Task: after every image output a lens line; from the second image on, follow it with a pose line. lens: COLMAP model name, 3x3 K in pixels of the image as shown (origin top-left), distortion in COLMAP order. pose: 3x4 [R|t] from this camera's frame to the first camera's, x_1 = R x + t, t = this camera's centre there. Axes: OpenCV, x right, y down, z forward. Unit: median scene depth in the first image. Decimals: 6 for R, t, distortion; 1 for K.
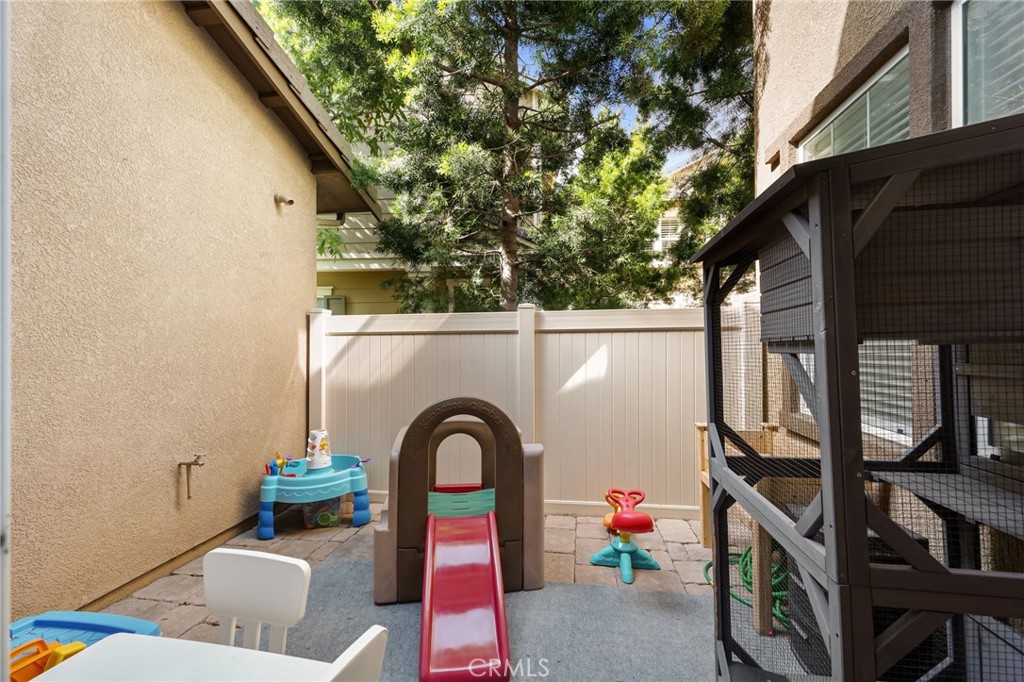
lens RADIAL K [[409.3, 0, 512.0], [0, 409.3, 341.0], [0, 0, 1]] dist [-0.001109, -0.000218]
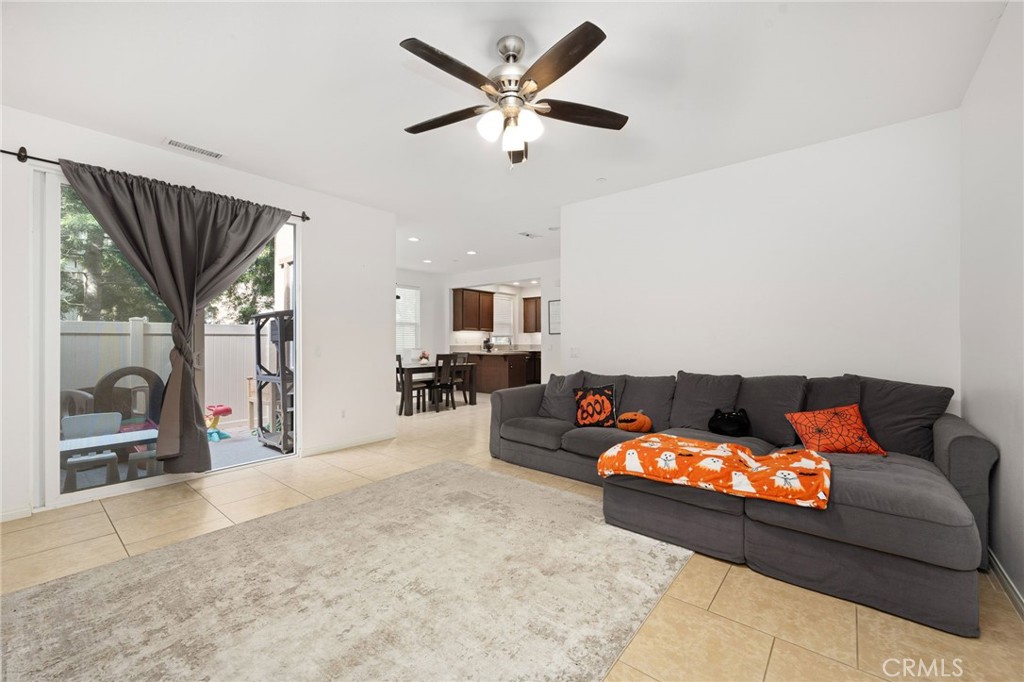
lens RADIAL K [[409.3, 0, 512.0], [0, 409.3, 341.0], [0, 0, 1]] dist [-0.001109, -0.000218]
pose [[0.509559, 0.004017, 0.860426, -0.784963], [0.003873, 0.999968, -0.006962, 0.029428], [-0.860427, 0.006880, 0.509527, -1.472338]]
